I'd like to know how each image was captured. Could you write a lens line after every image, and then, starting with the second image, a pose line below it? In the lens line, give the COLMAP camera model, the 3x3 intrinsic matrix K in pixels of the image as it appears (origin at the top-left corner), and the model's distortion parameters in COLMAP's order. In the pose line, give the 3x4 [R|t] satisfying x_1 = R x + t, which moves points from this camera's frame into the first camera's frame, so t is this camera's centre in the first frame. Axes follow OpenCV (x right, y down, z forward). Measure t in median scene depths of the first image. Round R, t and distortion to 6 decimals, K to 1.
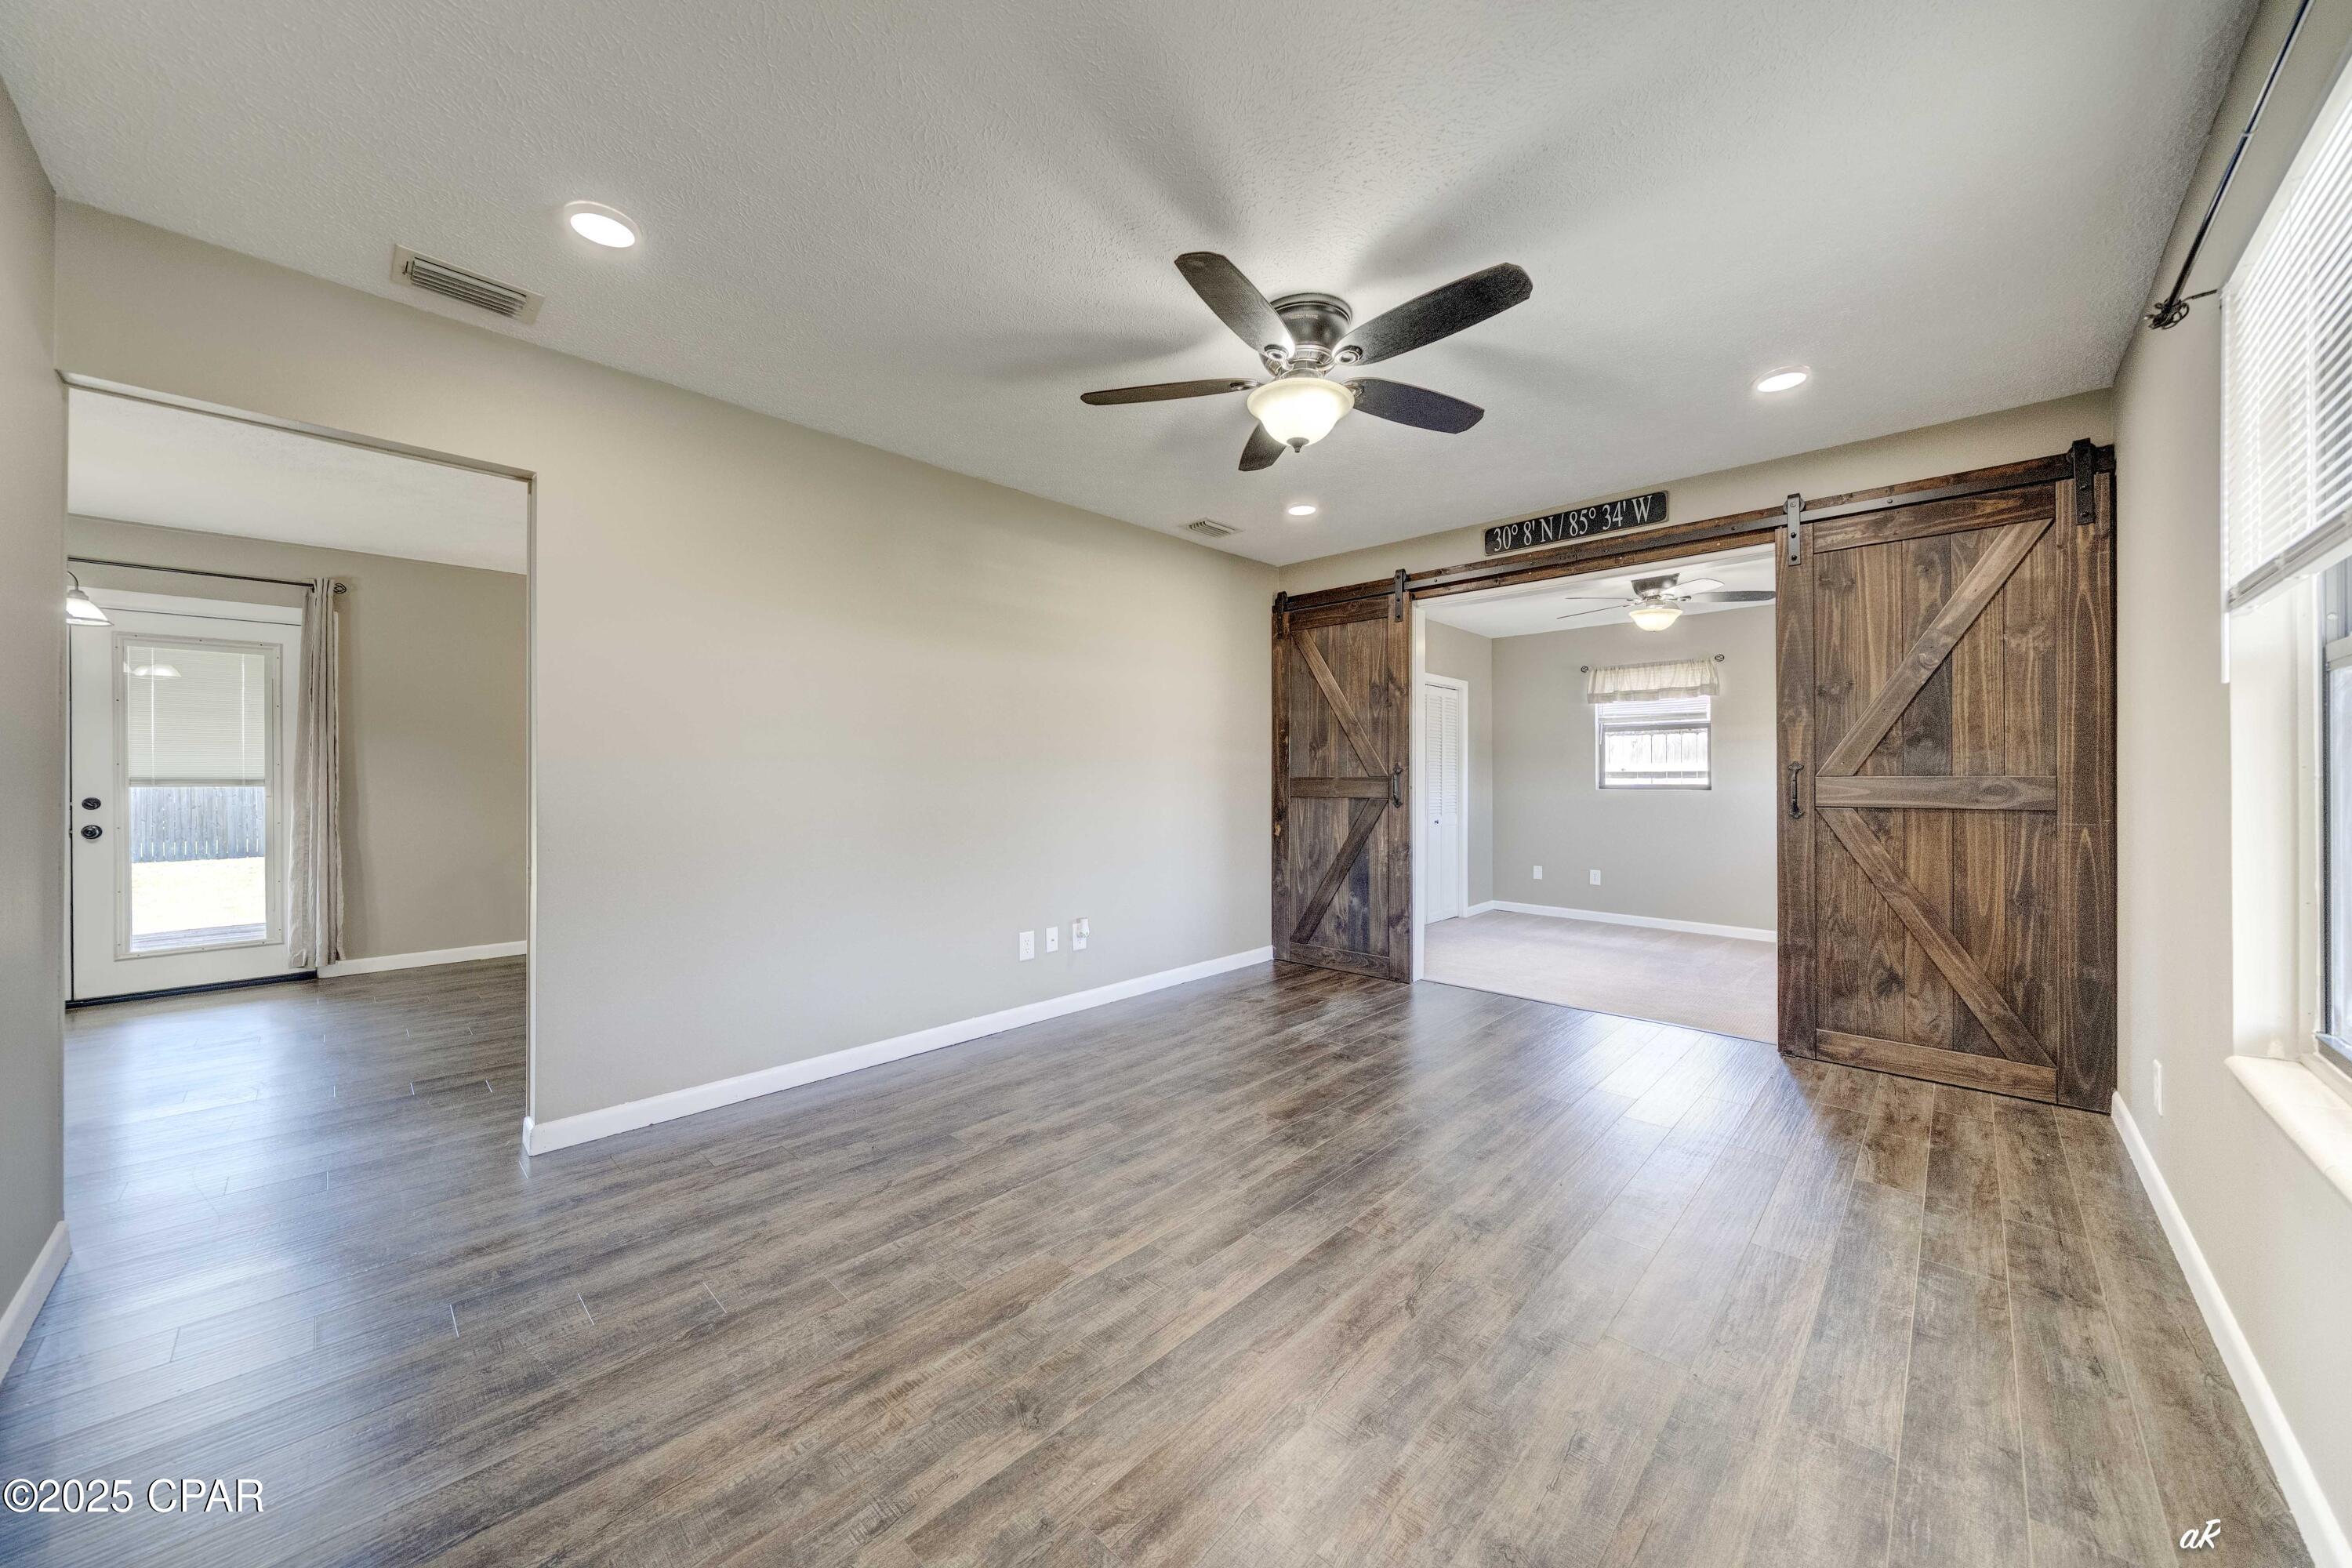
lens RADIAL K [[832.3, 0, 1176.0], [0, 832.3, 784.0], [0, 0, 1]] dist [-0.006127, -0.000024]
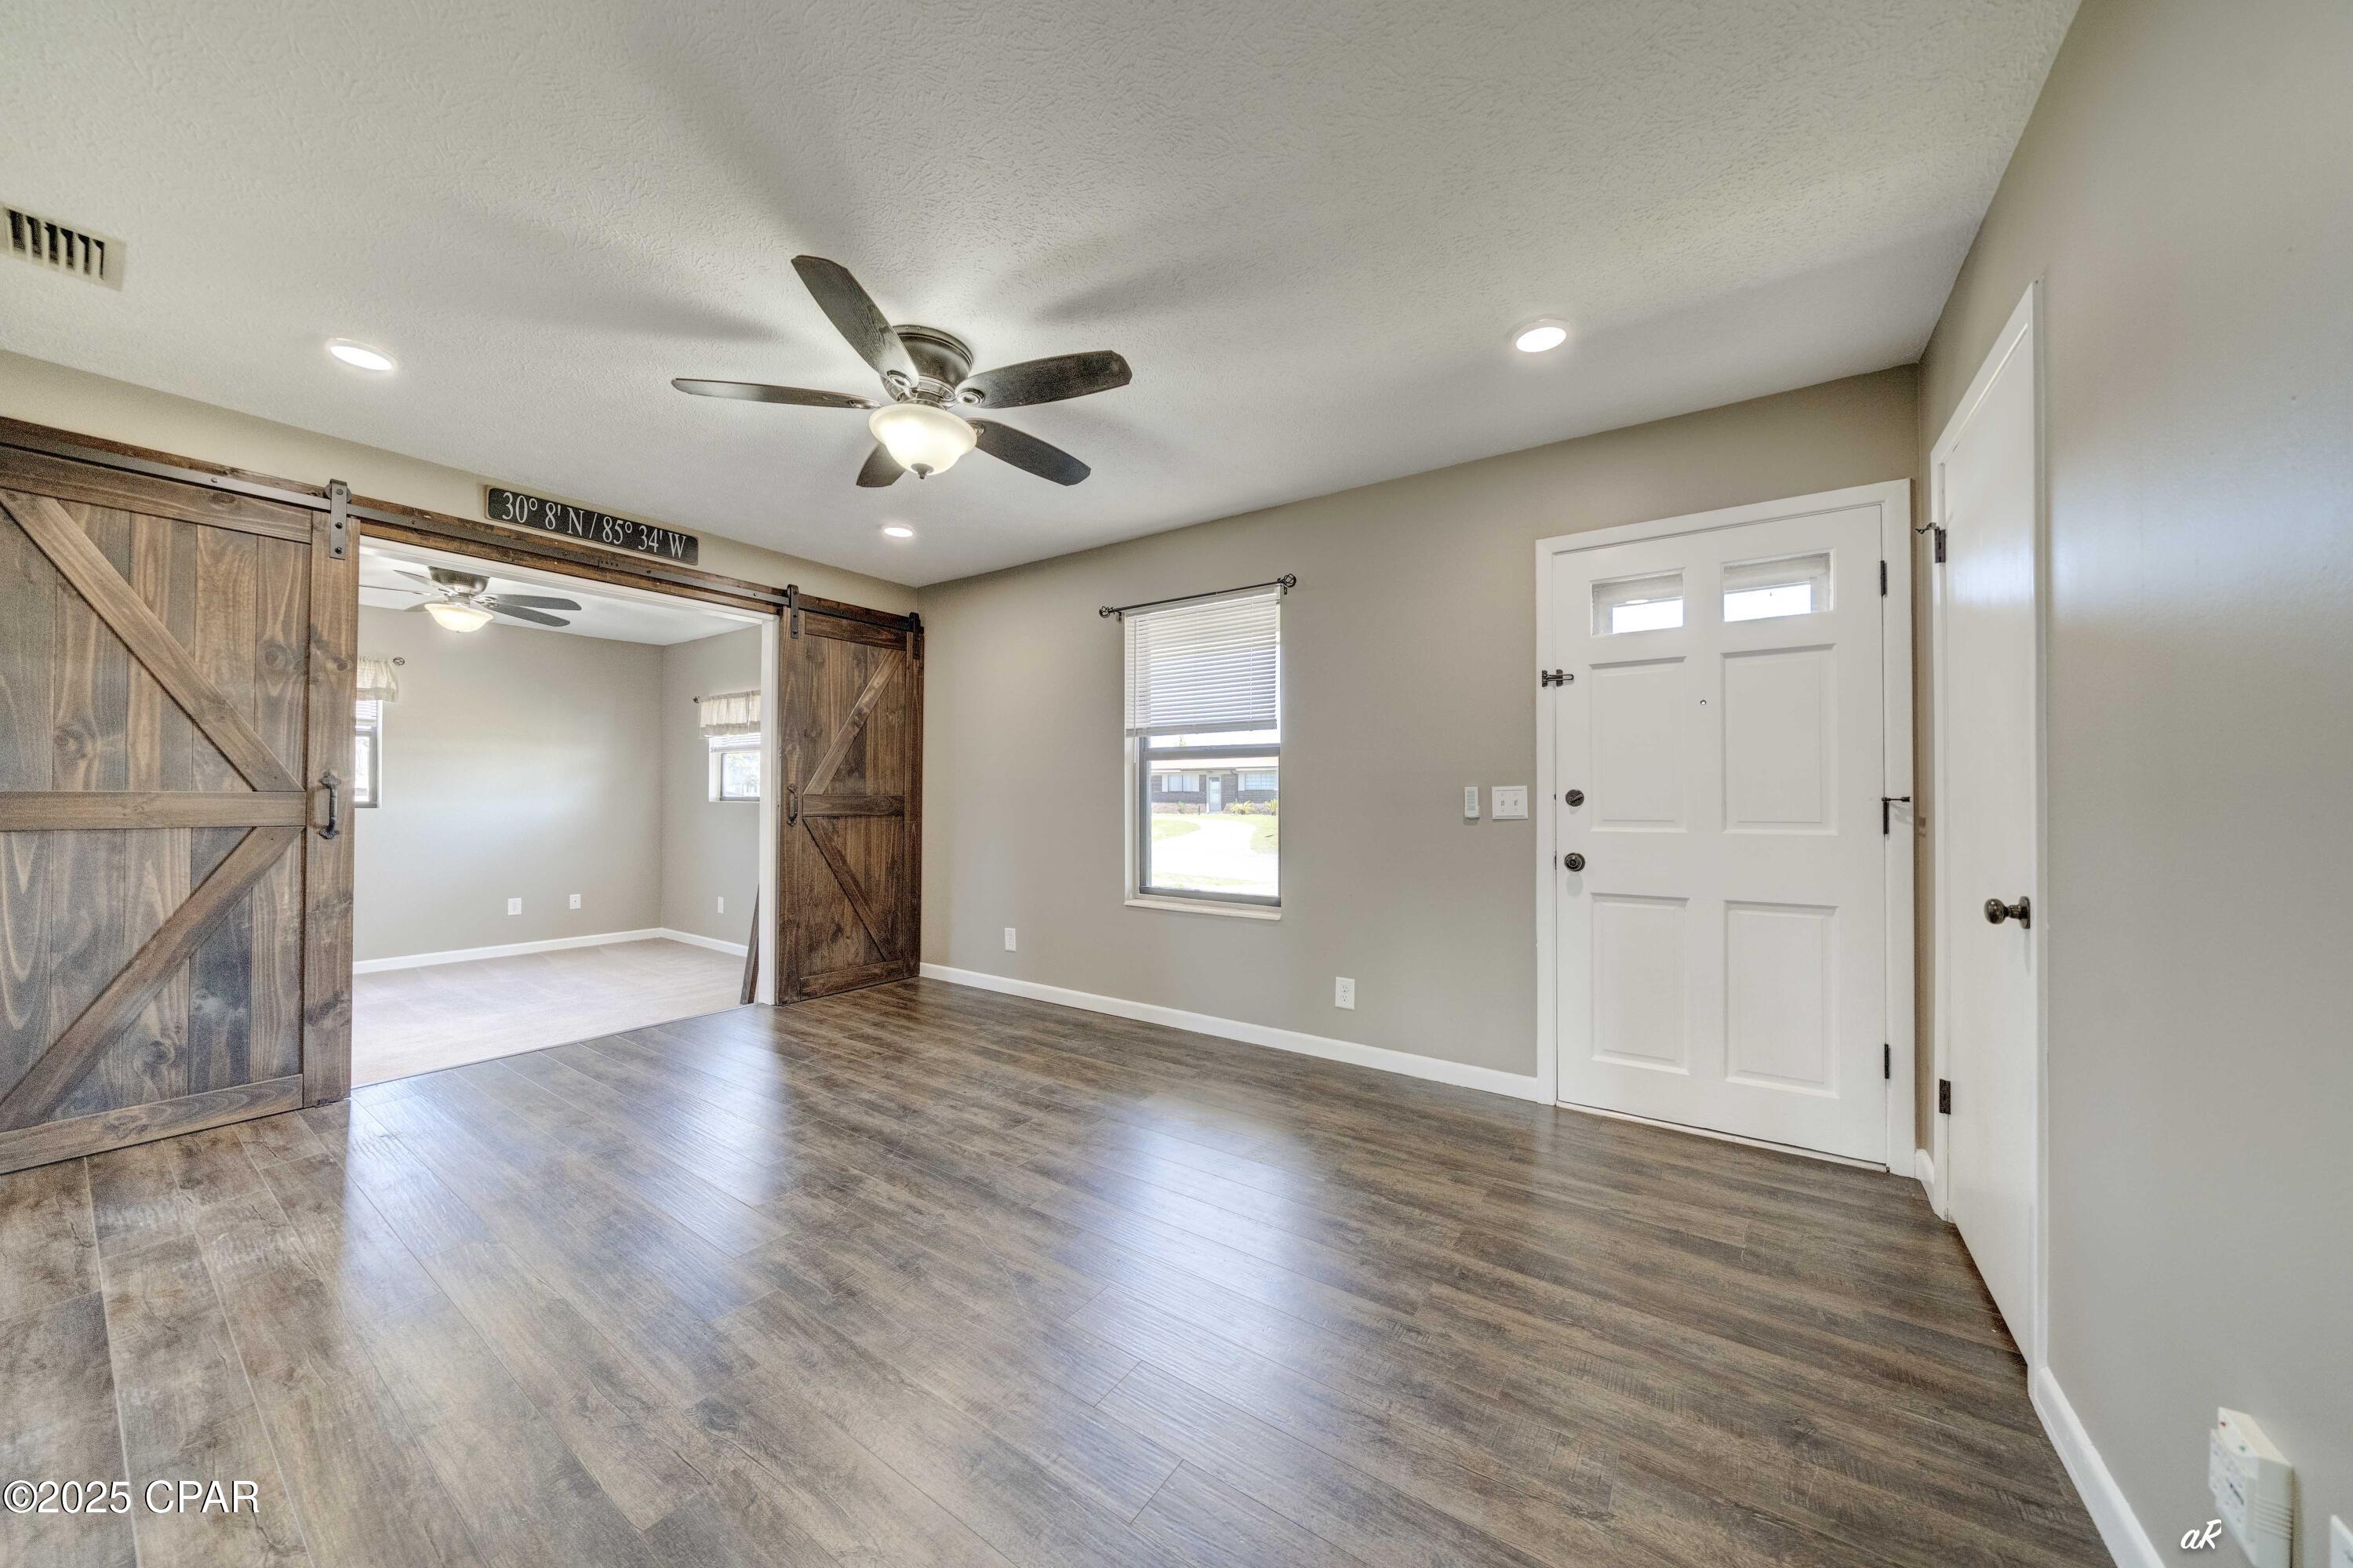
lens RADIAL K [[793.8, 0, 1151.1], [0, 793.8, 791.7], [0, 0, 1]] dist [-0.001118, -0.000137]
pose [[-0.140503, 0.006427, 0.990059, -0.734456], [0.002524, 0.999978, -0.006133, -0.005519], [-0.990077, 0.001637, -0.140516, 0.730246]]
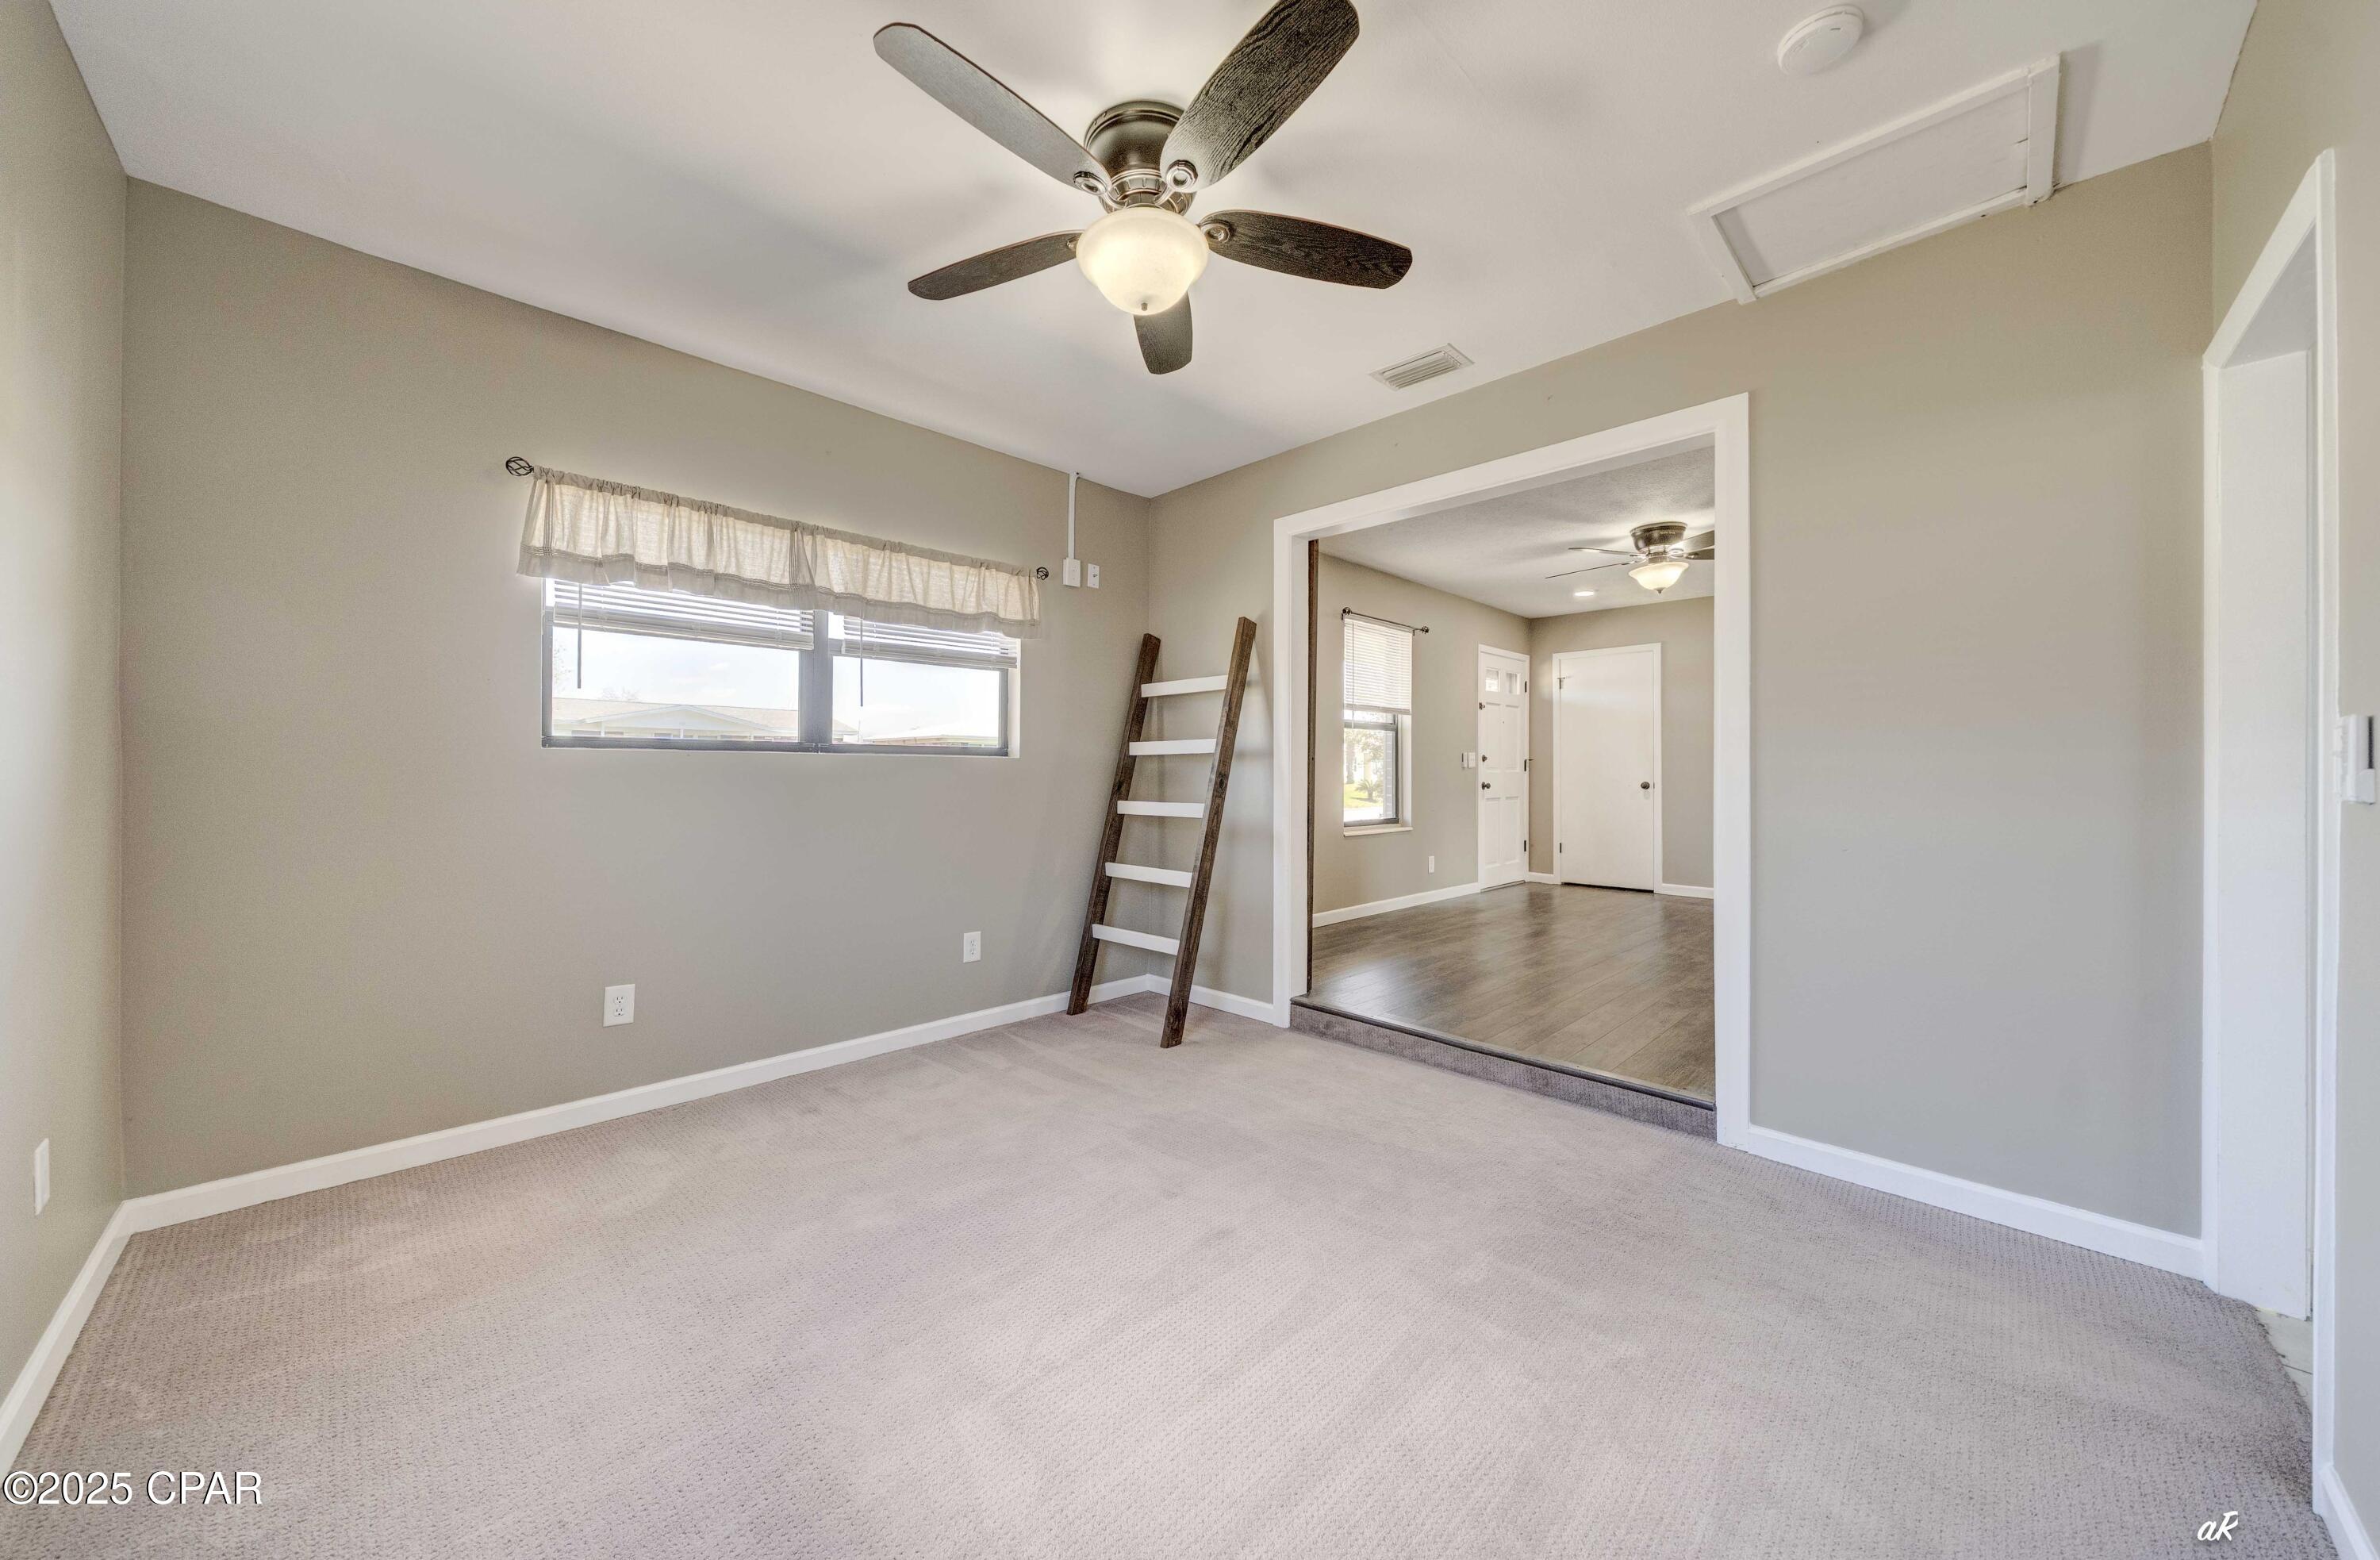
lens RADIAL K [[832.4, 0, 1183.6], [0, 832.4, 766.0], [0, 0, 1]] dist [-0.000632, -0.000085]
pose [[-0.999426, -0.004276, 0.033596, 1.063099], [-0.004228, 0.999990, 0.001503, 0.021477], [-0.033602, 0.001360, -0.999434, 2.629922]]
